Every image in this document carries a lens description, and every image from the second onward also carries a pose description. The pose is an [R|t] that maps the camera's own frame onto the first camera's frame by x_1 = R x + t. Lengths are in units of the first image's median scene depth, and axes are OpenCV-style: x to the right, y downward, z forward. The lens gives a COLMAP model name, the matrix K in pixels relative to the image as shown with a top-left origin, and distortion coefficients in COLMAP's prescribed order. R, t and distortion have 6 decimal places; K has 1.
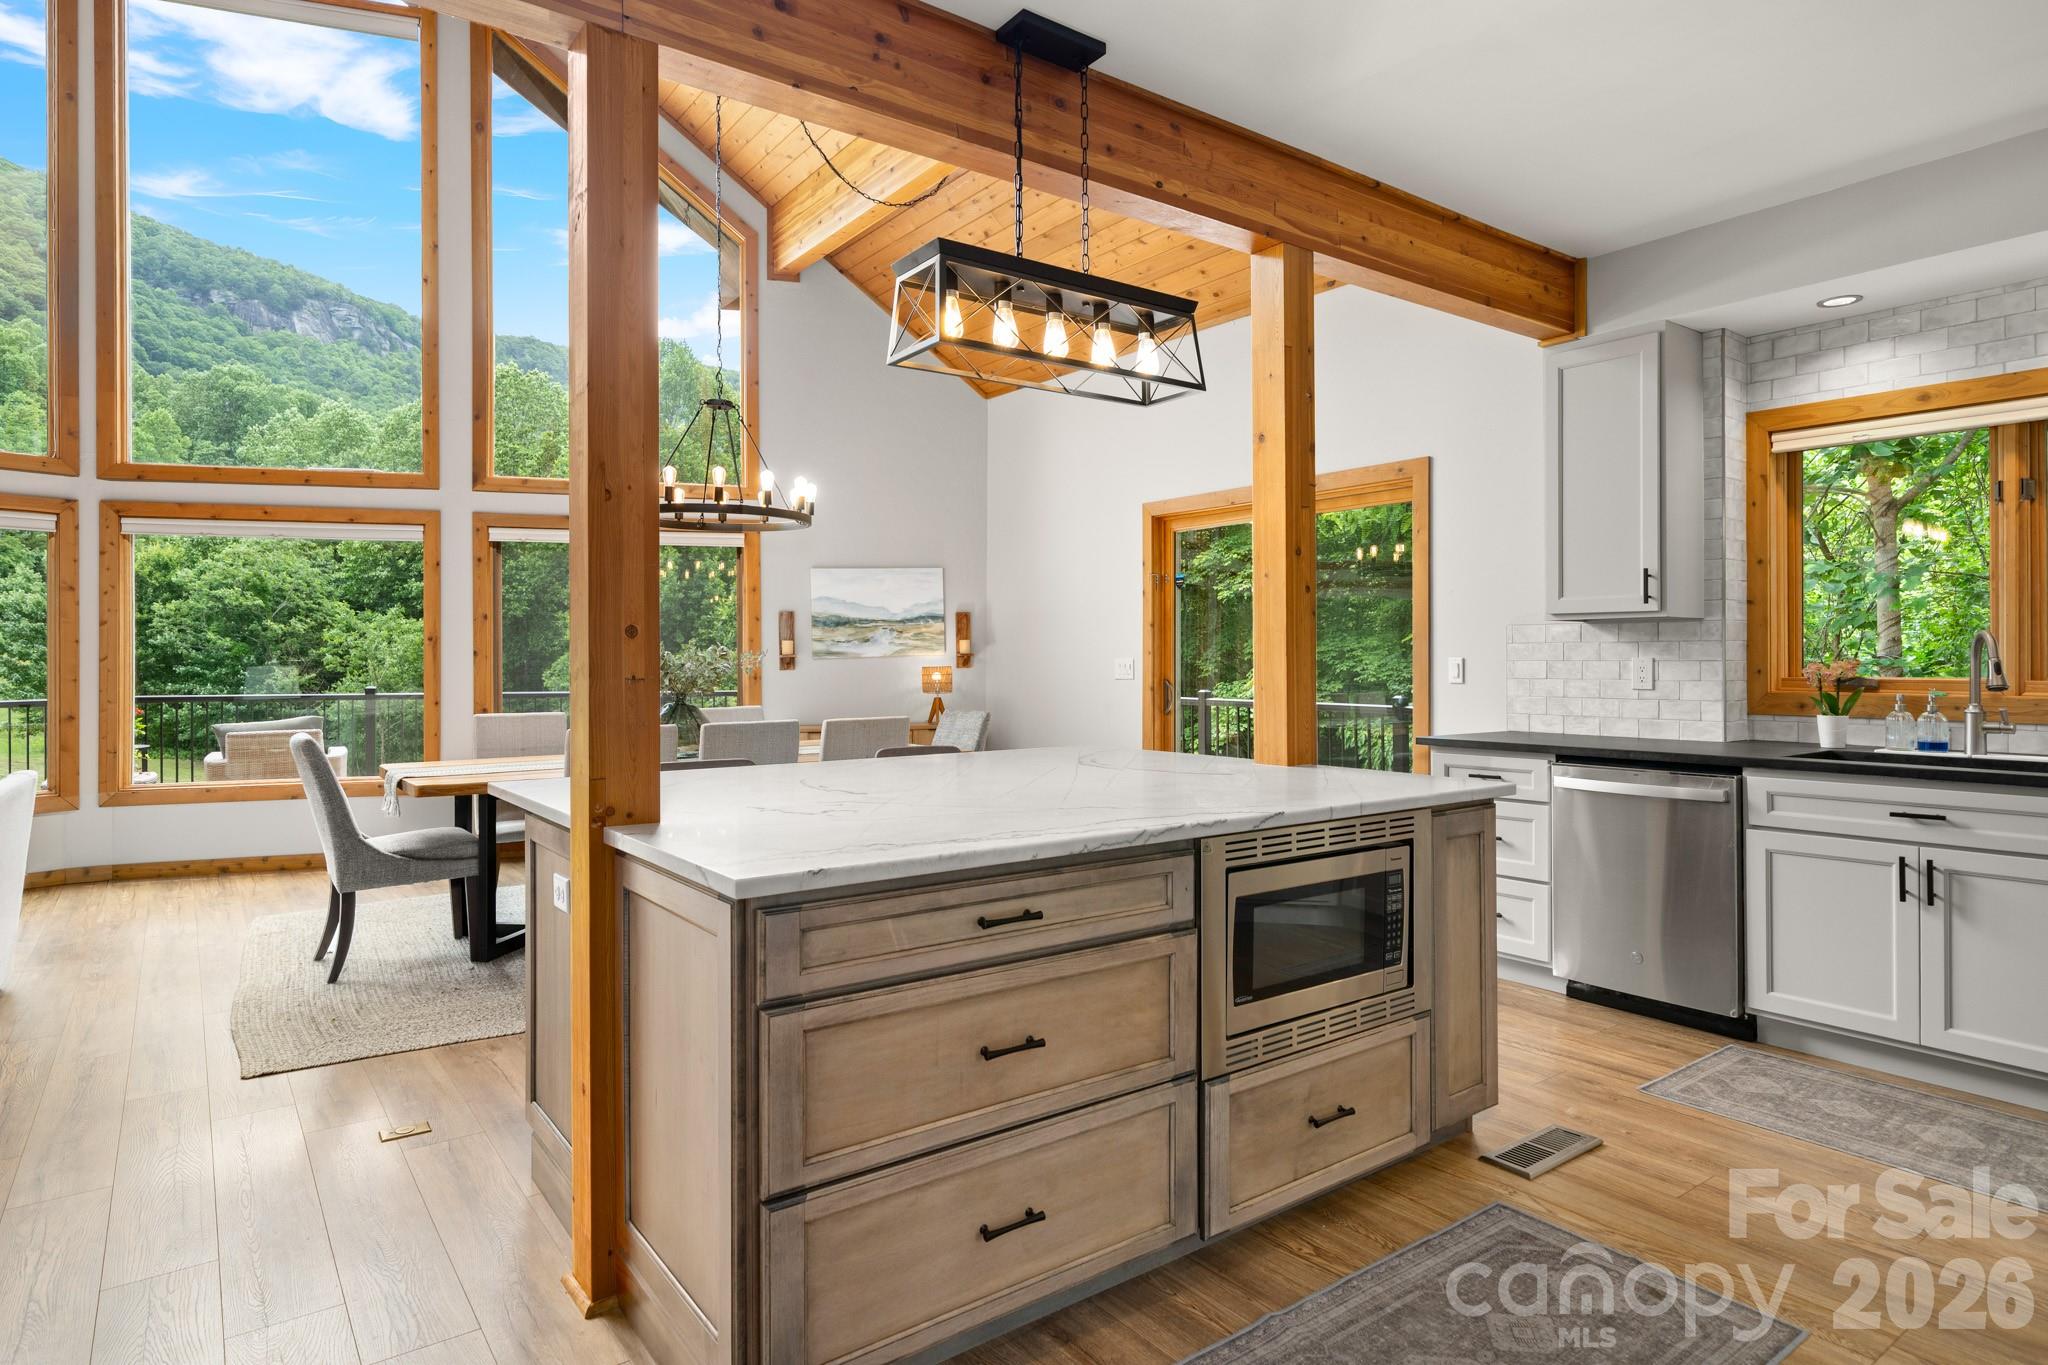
lens RADIAL K [[1135.0, 0, 1028.9], [0, 1135.0, 658.2], [0, 0, 1]] dist [0.002502, -0.000233]
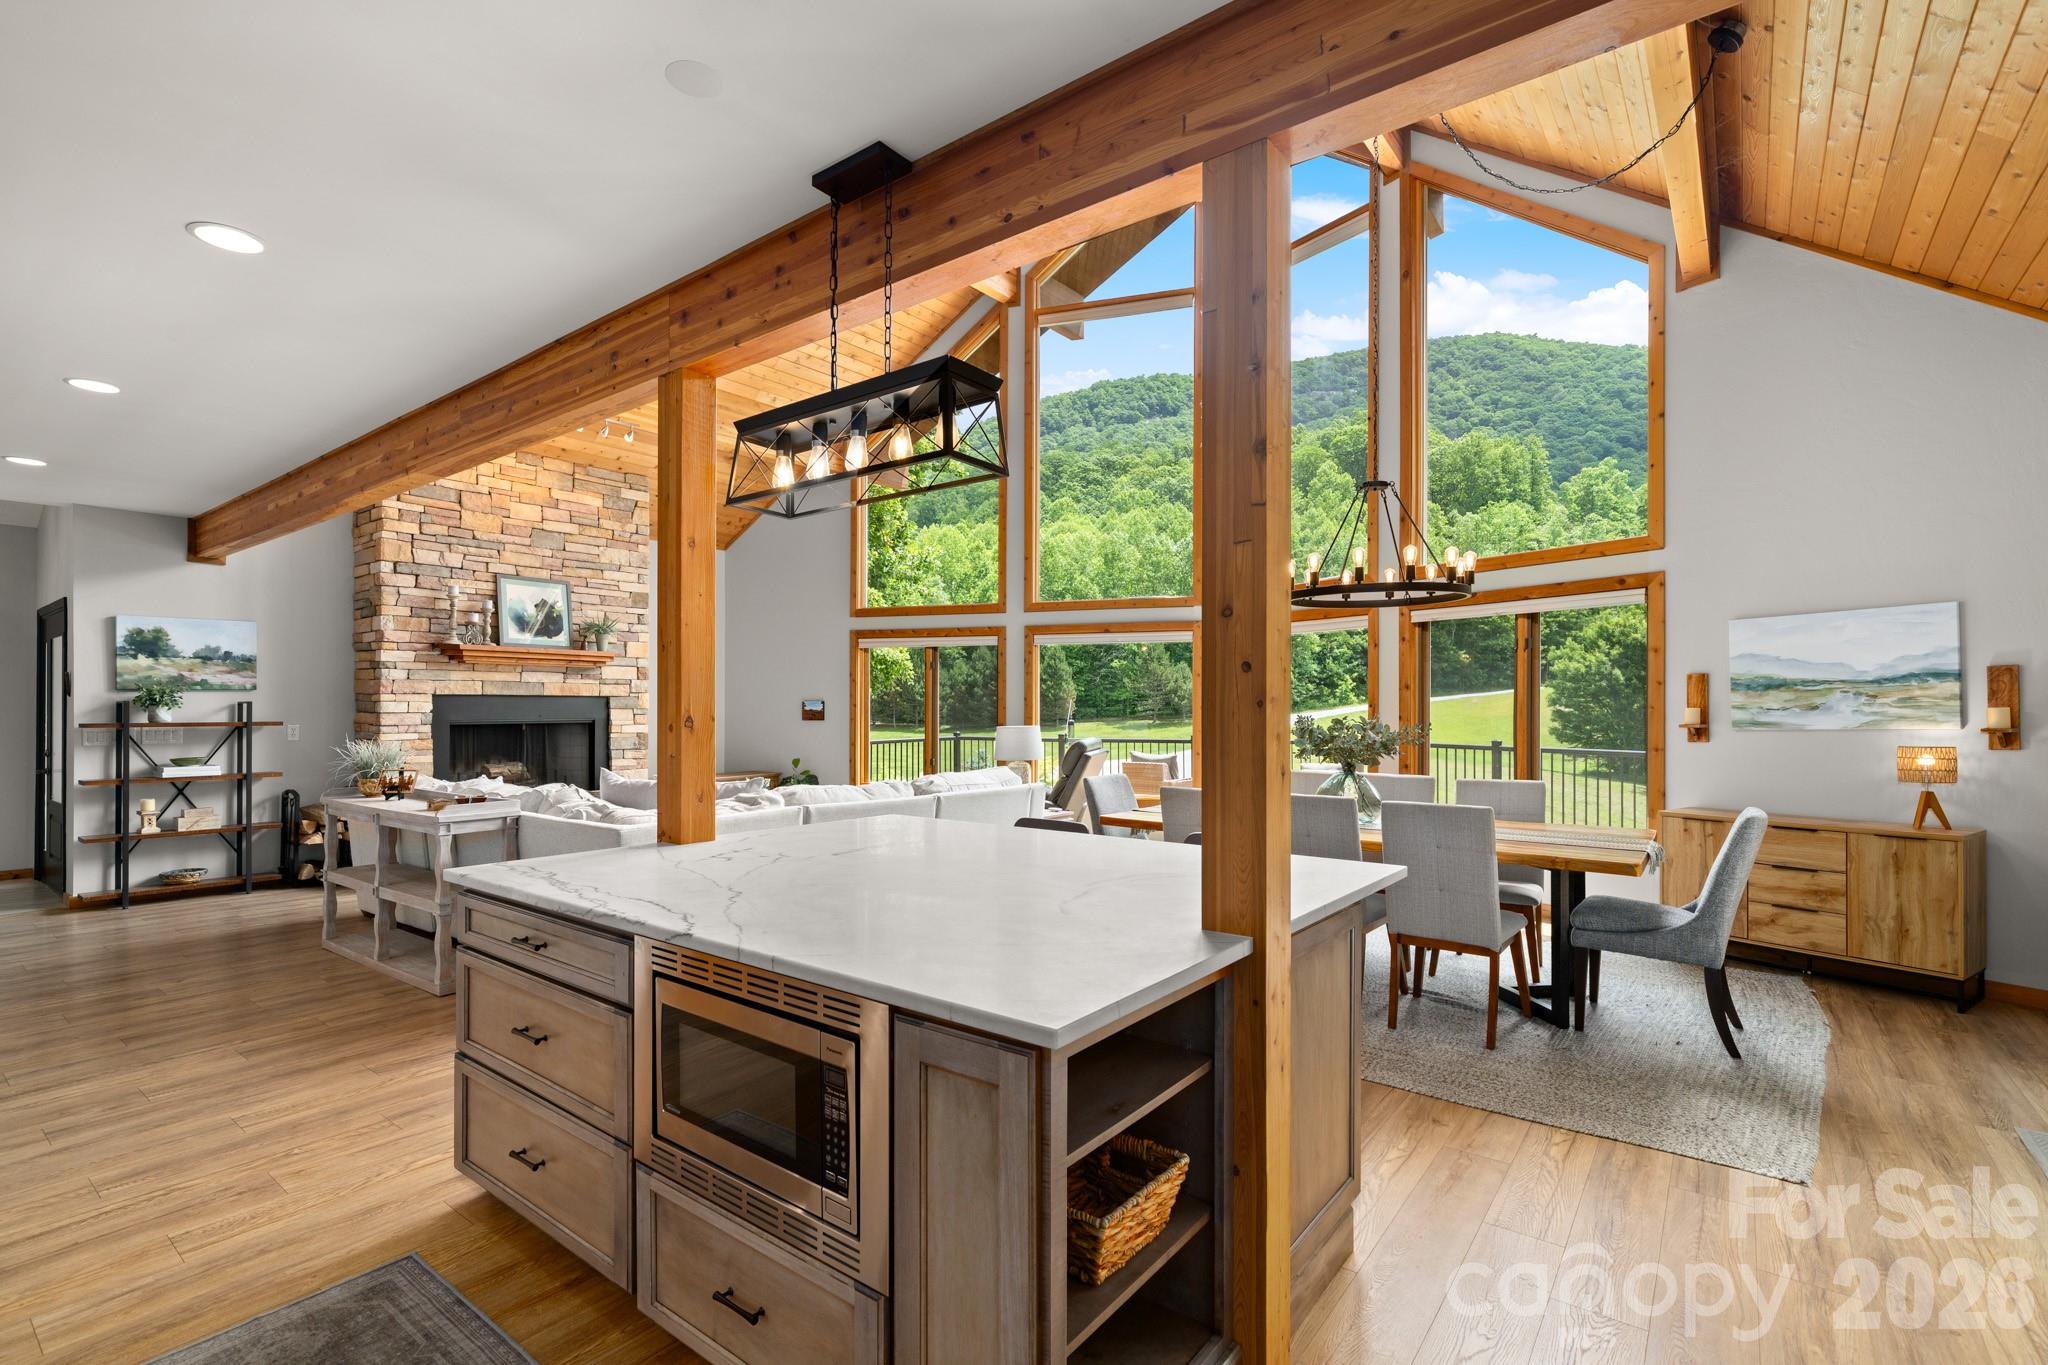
lens RADIAL K [[934.5, 0, 1023.2], [0, 934.5, 706.5], [0, 0, 1]] dist [-0.001326, -0.000090]
pose [[0.273865, 0.005330, -0.961753, 0.570698], [-0.003395, 0.999984, 0.004576, -0.031838], [0.961762, 0.002012, 0.273879, 0.574230]]
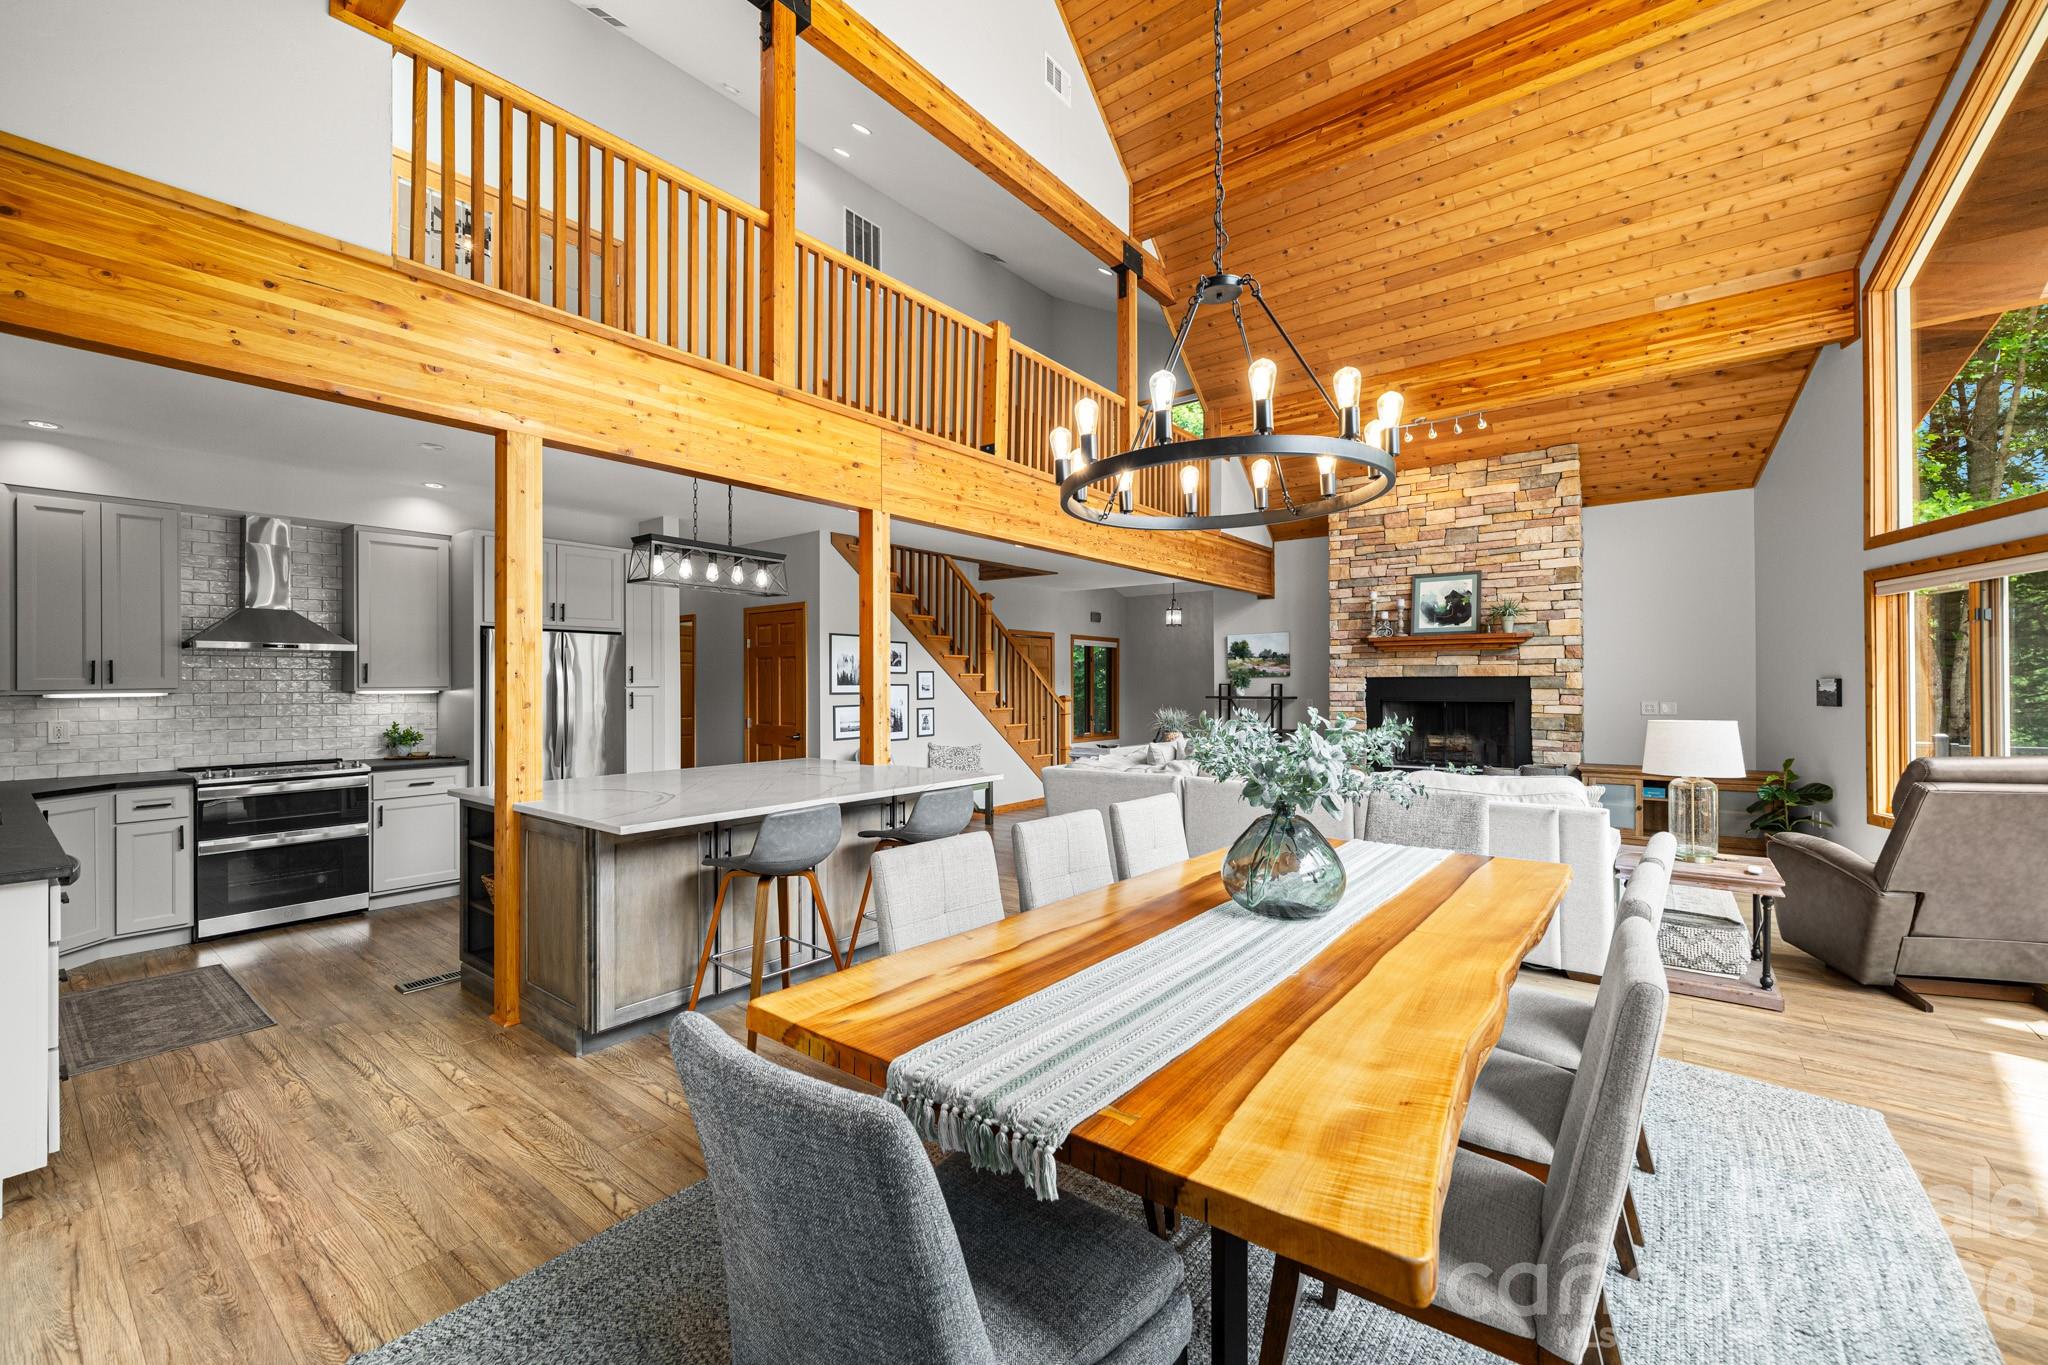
lens RADIAL K [[828.1, 0, 1035.7], [0, 828.1, 677.0], [0, 0, 1]] dist [0.000312, 0.000042]
pose [[-0.962174, 0.006852, -0.272350, -0.096415], [0.008707, 0.999946, -0.005605, -0.039390], [0.272297, -0.007764, -0.962182, 1.706204]]
